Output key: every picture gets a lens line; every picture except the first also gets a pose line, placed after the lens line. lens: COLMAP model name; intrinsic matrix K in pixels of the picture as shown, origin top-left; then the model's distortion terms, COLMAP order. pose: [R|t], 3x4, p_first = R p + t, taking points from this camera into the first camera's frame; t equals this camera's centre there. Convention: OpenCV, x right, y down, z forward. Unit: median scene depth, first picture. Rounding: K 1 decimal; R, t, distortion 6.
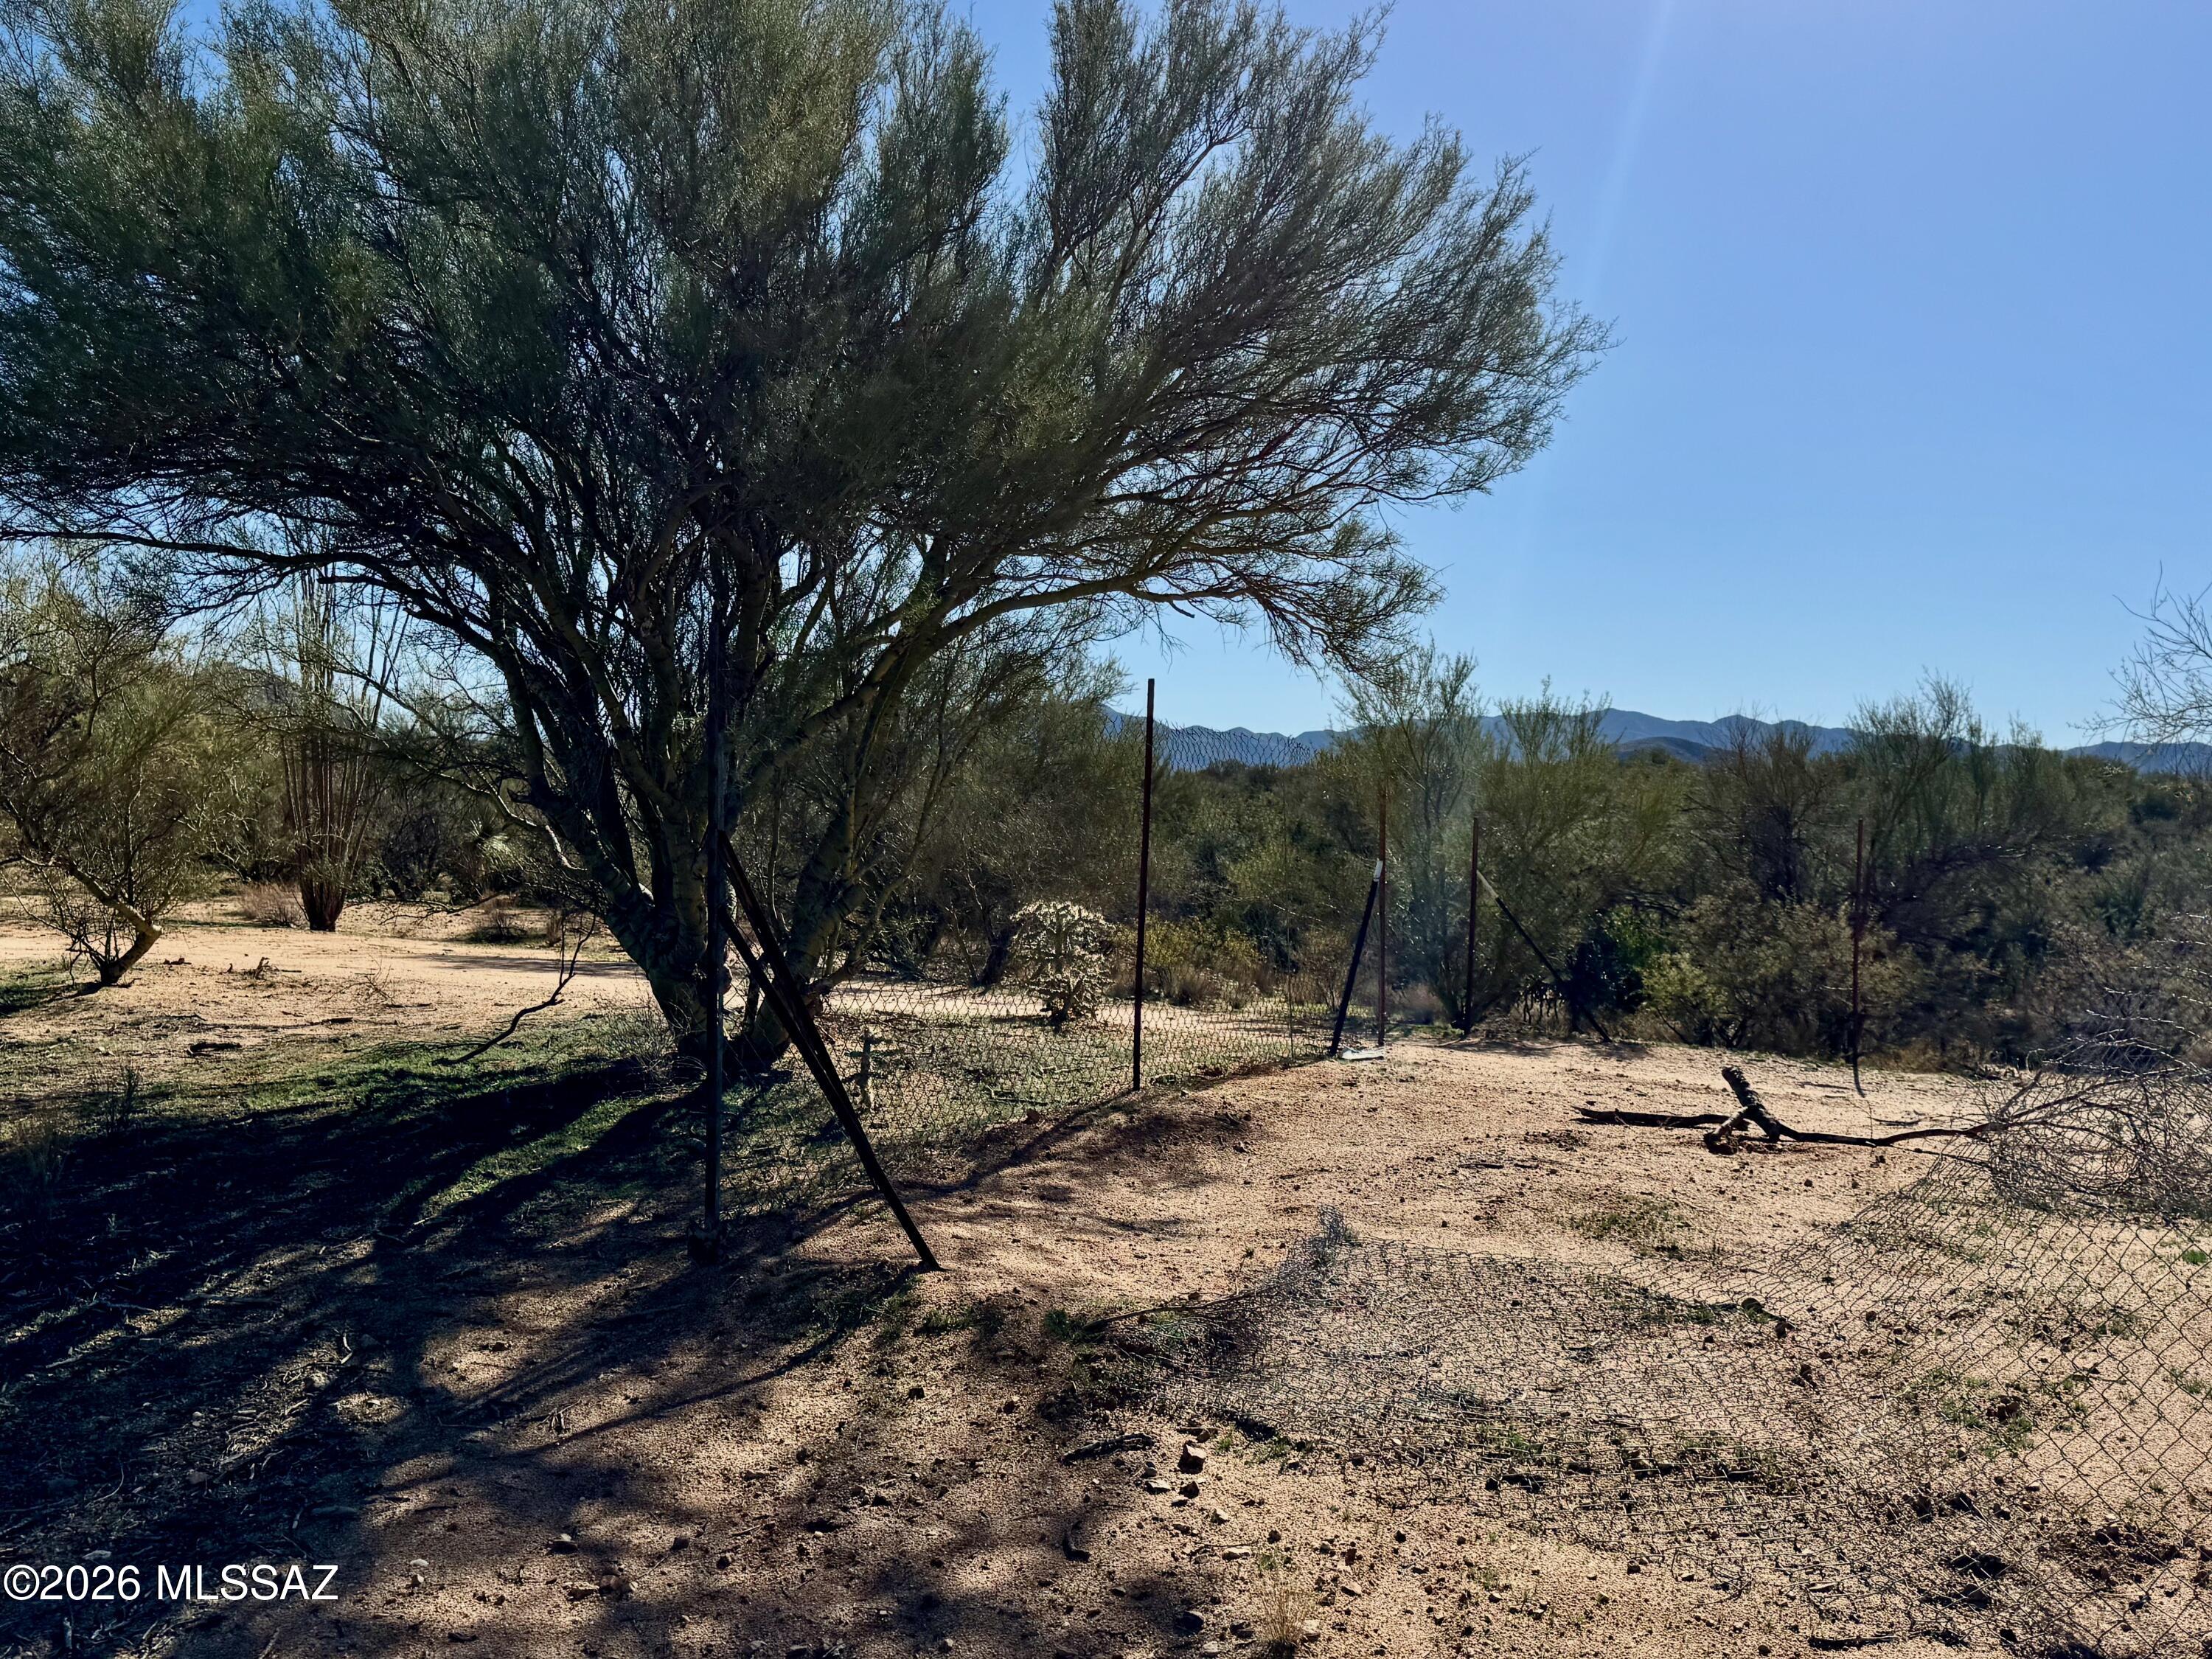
lens RADIAL K [[2074.3, 0, 1106.0], [0, 2074.3, 829.5], [0, 0, 1]] dist [0.058038, -0.119317]
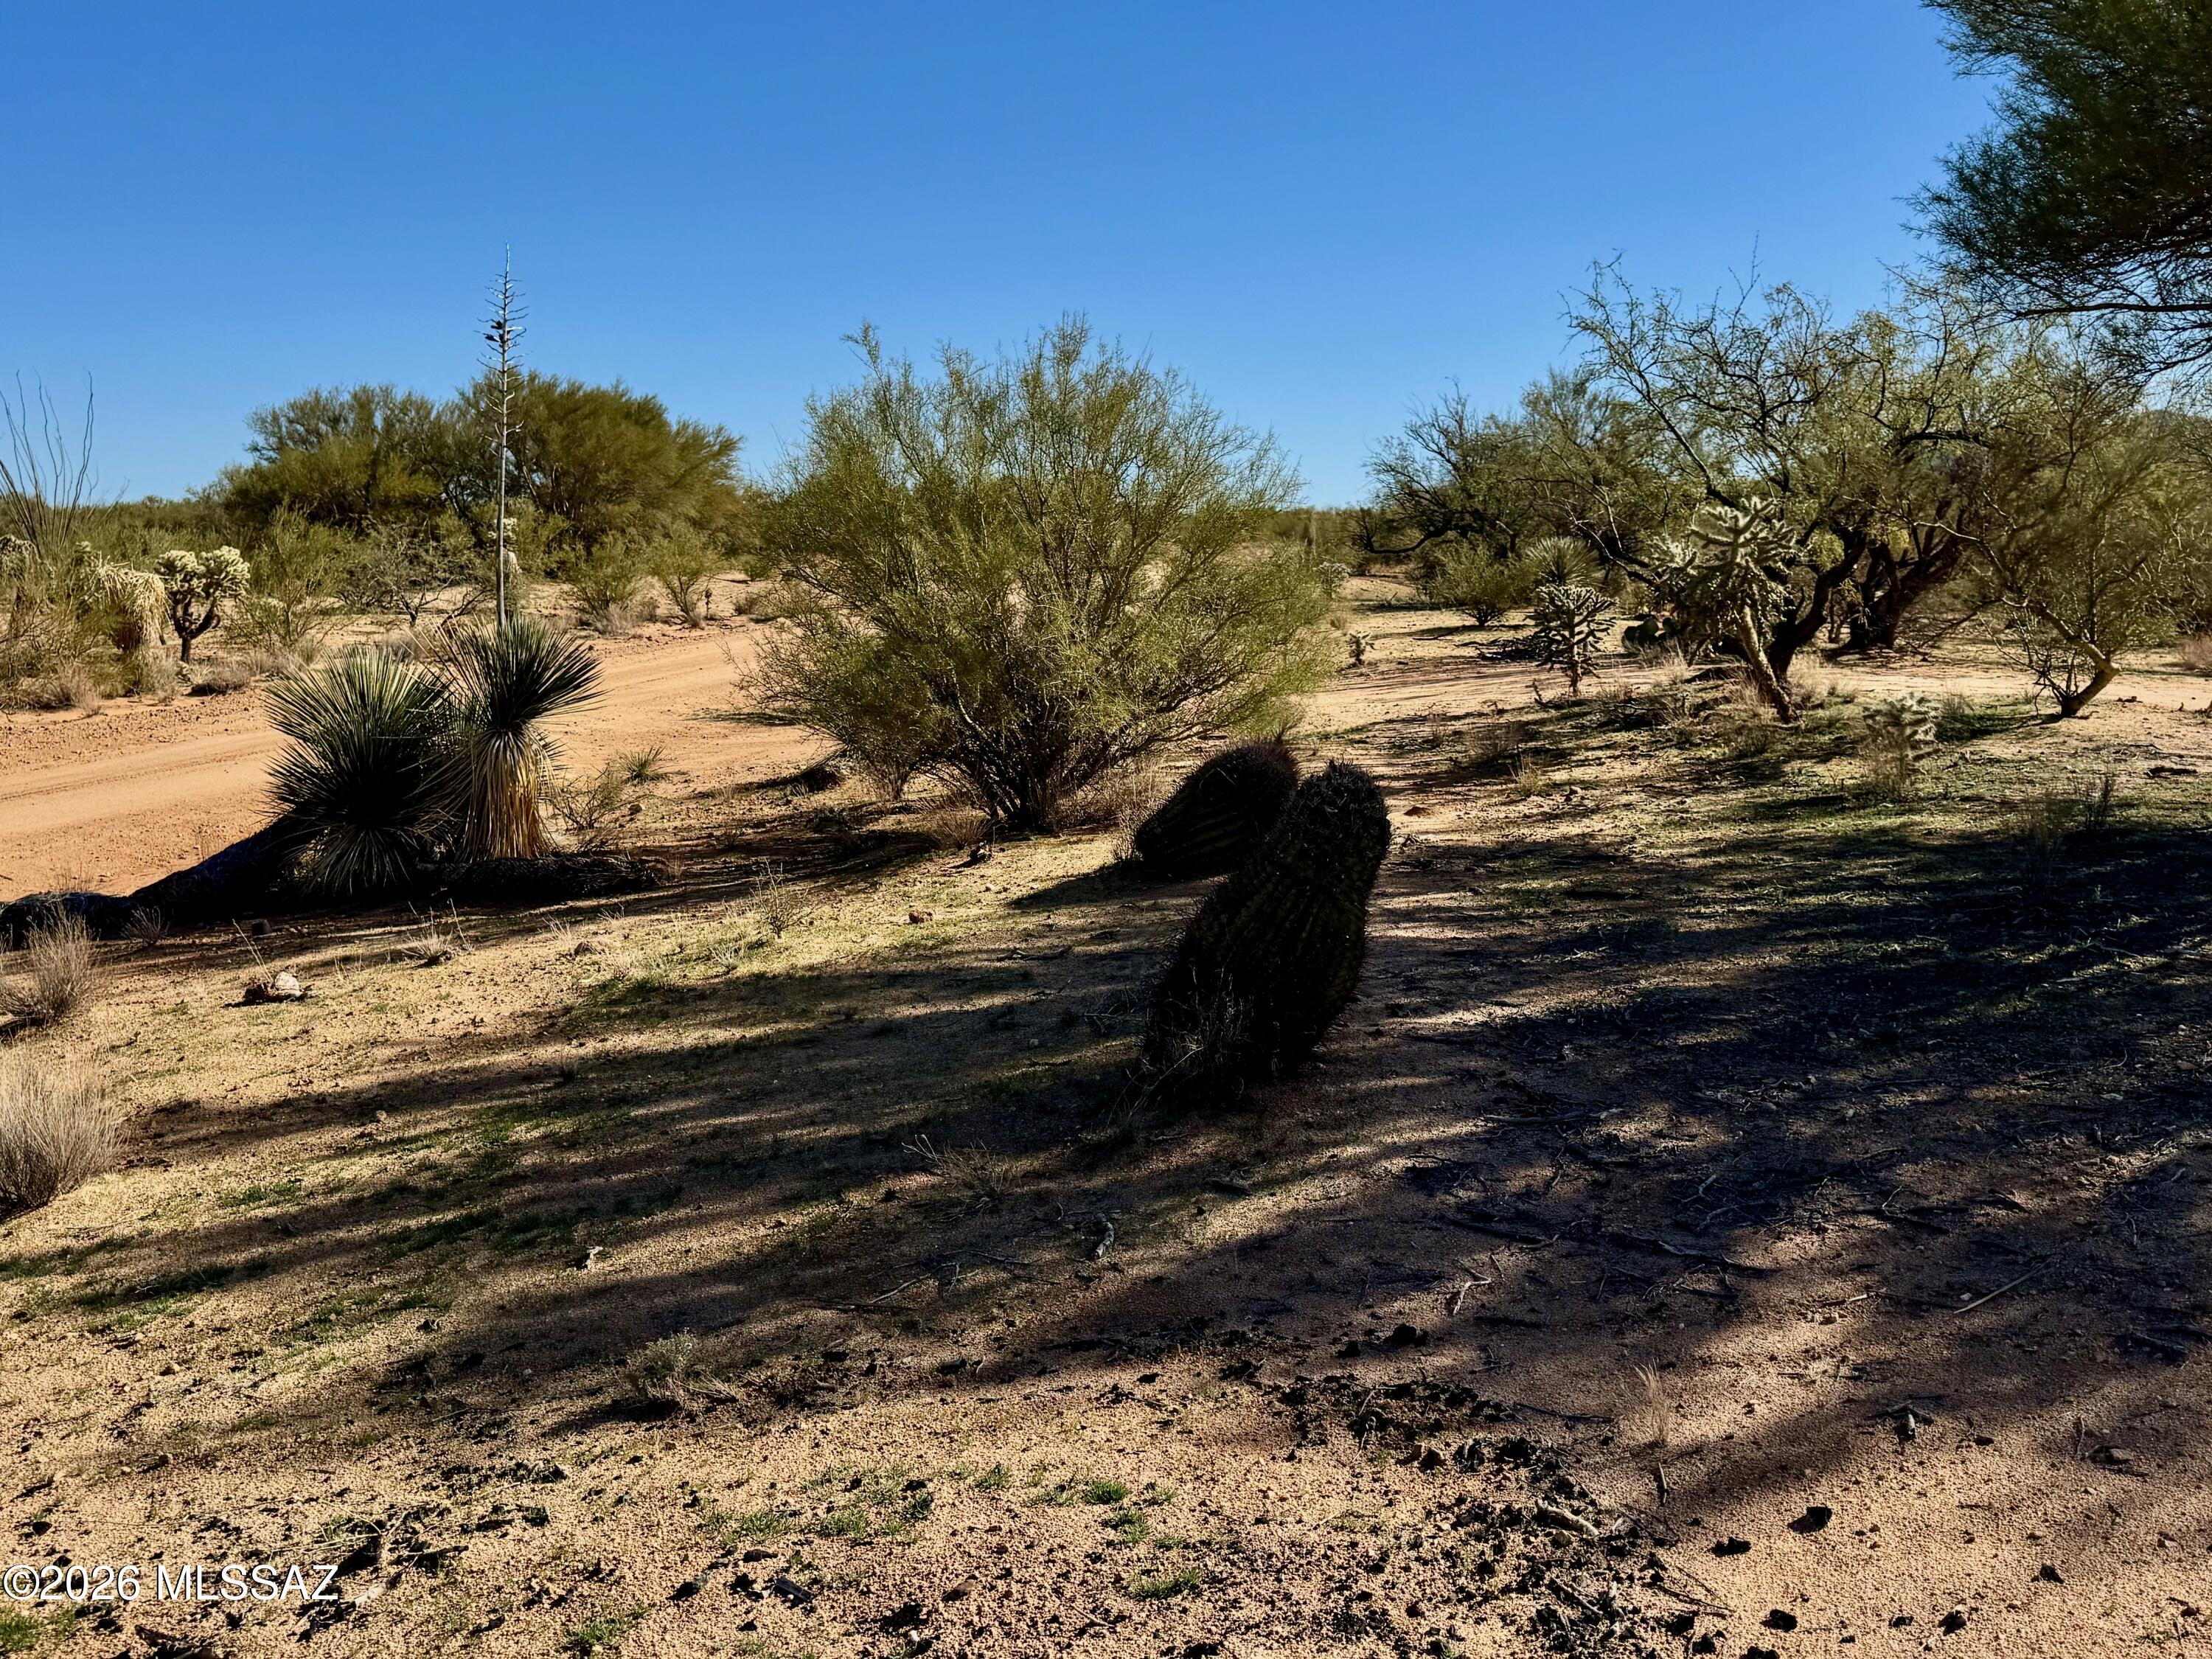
lens RADIAL K [[2074.3, 0, 1106.0], [0, 2074.3, 829.5], [0, 0, 1]] dist [0.058038, -0.119317]
pose [[0.651489, 0.075596, -0.754882, 0.033768], [0.011215, 0.993955, 0.109216, 0.008918], [0.758575, -0.079619, 0.646703, -0.122972]]
